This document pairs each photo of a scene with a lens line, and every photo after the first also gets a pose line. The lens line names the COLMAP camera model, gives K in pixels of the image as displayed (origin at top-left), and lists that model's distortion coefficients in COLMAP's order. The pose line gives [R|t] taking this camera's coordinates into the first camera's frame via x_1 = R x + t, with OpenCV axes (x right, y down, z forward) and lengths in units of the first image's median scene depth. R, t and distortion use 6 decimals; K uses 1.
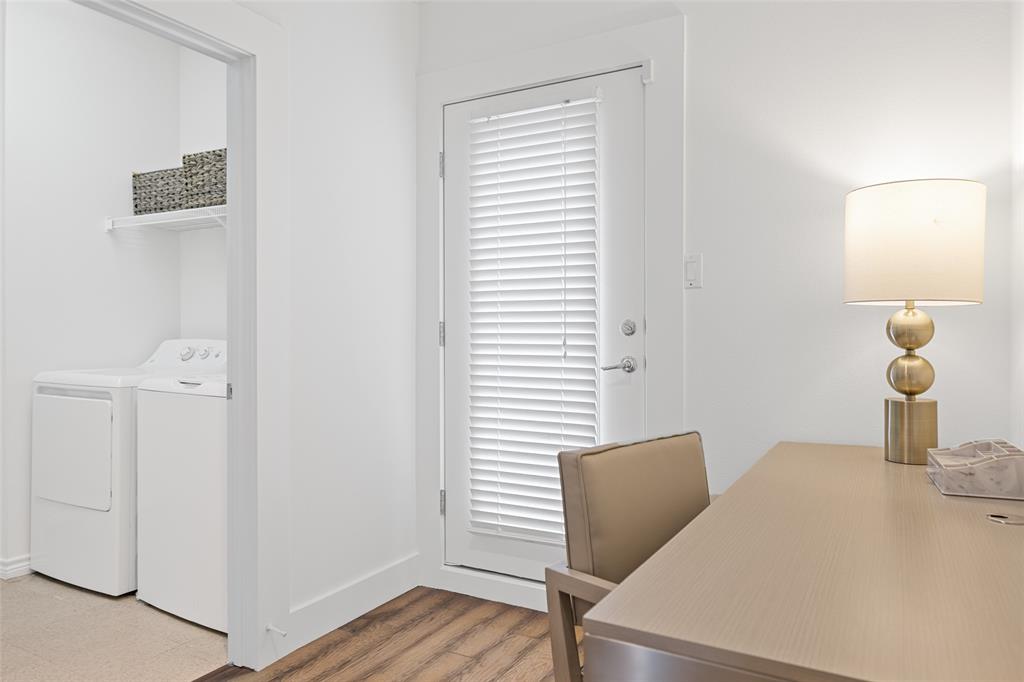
lens RADIAL K [[675.2, 0, 513.6], [0, 675.2, 338.3], [0, 0, 1]] dist [-0.000116, -0.000848]
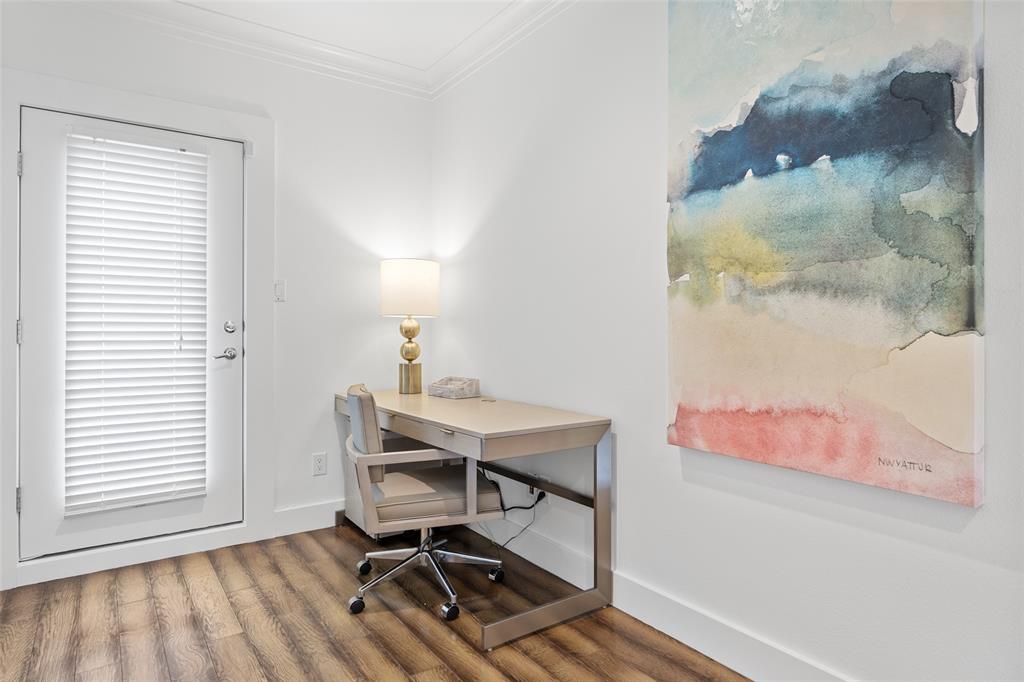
lens RADIAL K [[592.0, 0, 513.3], [0, 592.0, 336.9], [0, 0, 1]] dist [0.000574, -0.001348]
pose [[0.432851, -0.008646, 0.901424, -0.693938], [0.007749, 0.999953, 0.005870, 0.001849], [-0.901432, 0.004444, 0.432897, -0.051372]]
